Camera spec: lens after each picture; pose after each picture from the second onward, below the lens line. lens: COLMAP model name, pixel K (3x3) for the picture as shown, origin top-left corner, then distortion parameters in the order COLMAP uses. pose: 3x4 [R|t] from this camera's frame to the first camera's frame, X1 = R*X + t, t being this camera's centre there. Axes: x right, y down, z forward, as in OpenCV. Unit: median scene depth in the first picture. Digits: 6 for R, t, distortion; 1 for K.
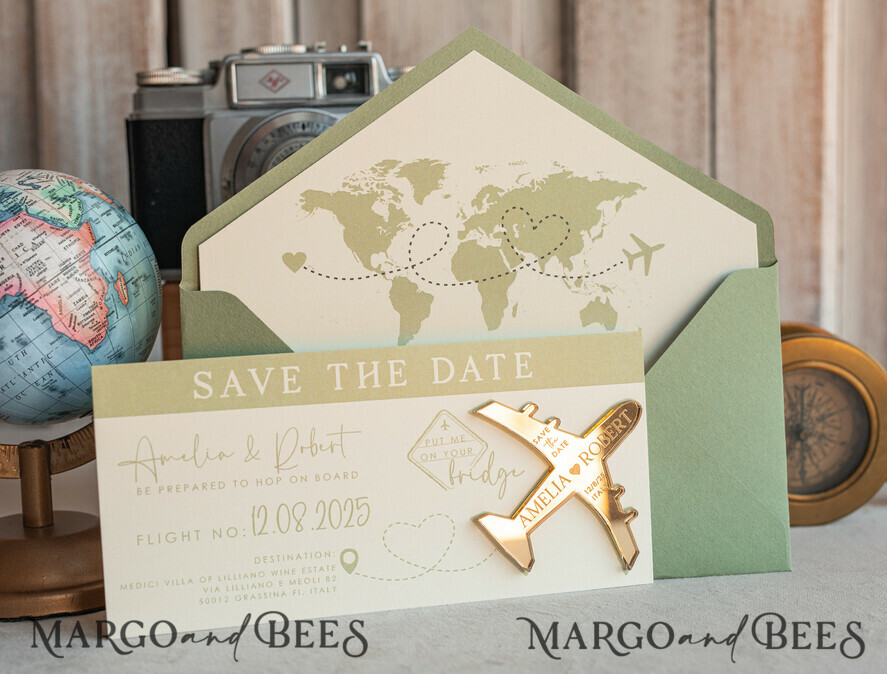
lens RADIAL K [[1428.2, 0, 449.7], [0, 1428.2, 359.1], [0, 0, 1]] dist [-0.114219, 0.000000]
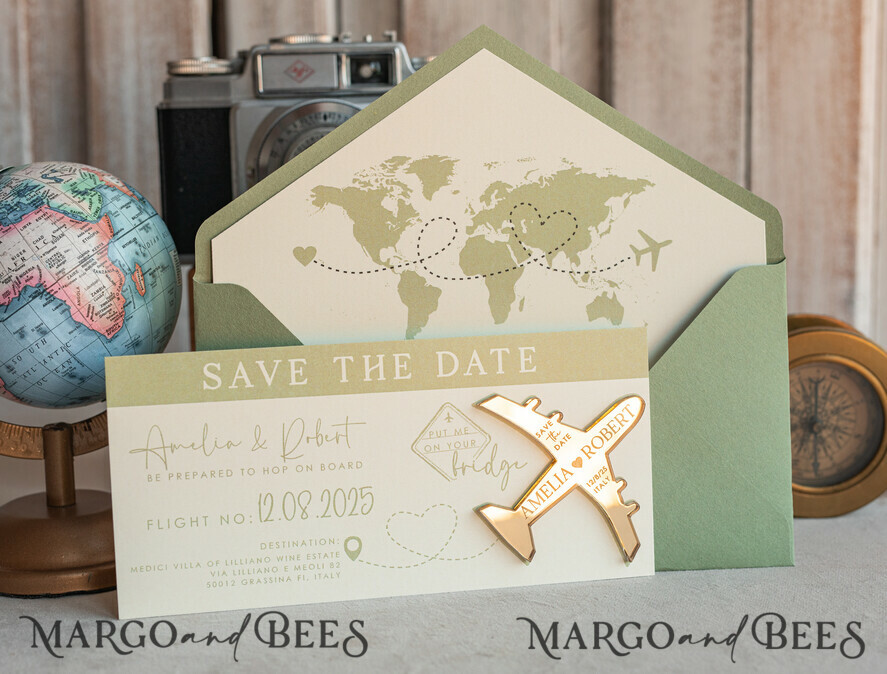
lens RADIAL K [[1428.2, 0, 443.3], [0, 1428.2, 332.0], [0, 0, 1]] dist [-0.114219, 0.000000]
pose [[0.997746, 0.014243, -0.065582, 0.056485], [-0.013149, 0.999768, 0.017079, -0.031010], [0.065810, -0.016178, 0.997701, -0.018135]]
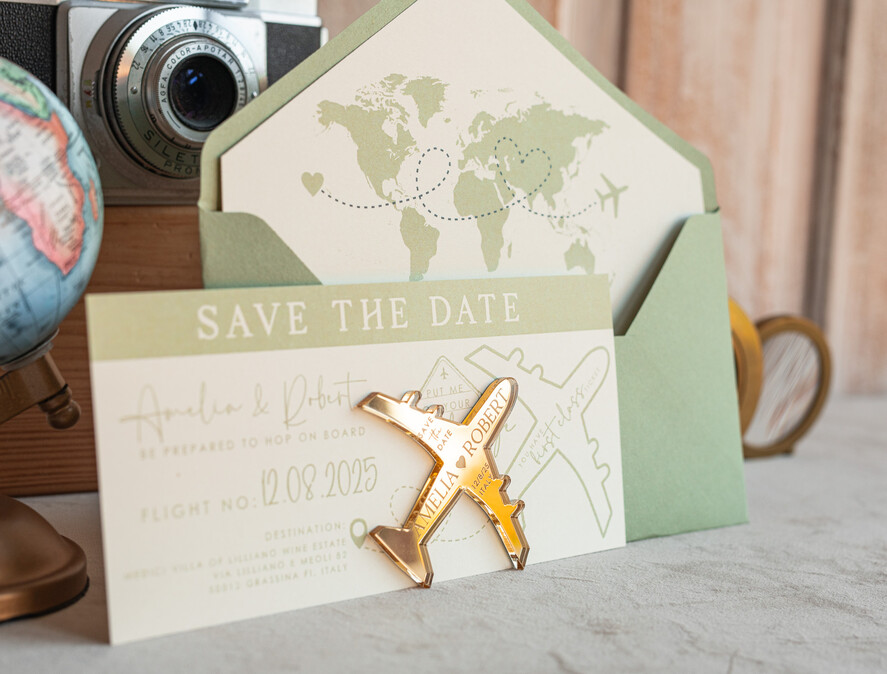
lens RADIAL K [[1579.1, 0, 424.2], [0, 1579.1, 341.0], [0, 0, 1]] dist [0.131243, 0.000000]
pose [[0.875894, 0.002374, 0.482499, -0.487366], [0.005813, 0.999863, -0.015473, 0.039495], [-0.482469, 0.016358, 0.875760, 0.134486]]
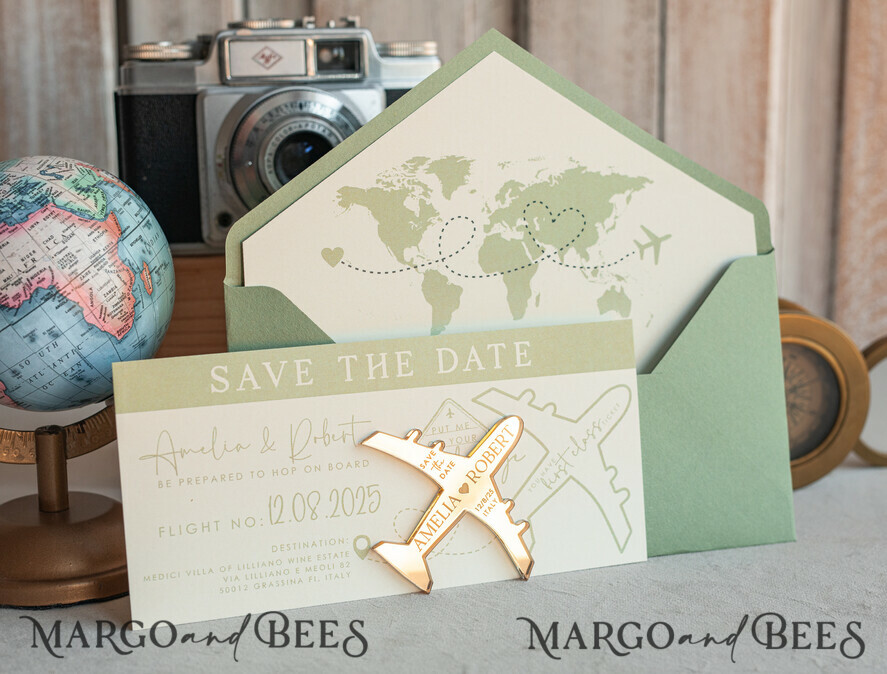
lens RADIAL K [[1579.1, 0, 475.0], [0, 1579.1, 334.9], [0, 0, 1]] dist [0.131243, 0.000000]
pose [[0.987236, -0.010226, 0.158934, -0.181976], [0.002768, 0.998887, 0.047077, -0.062732], [-0.159239, -0.046036, 0.986166, -0.141393]]
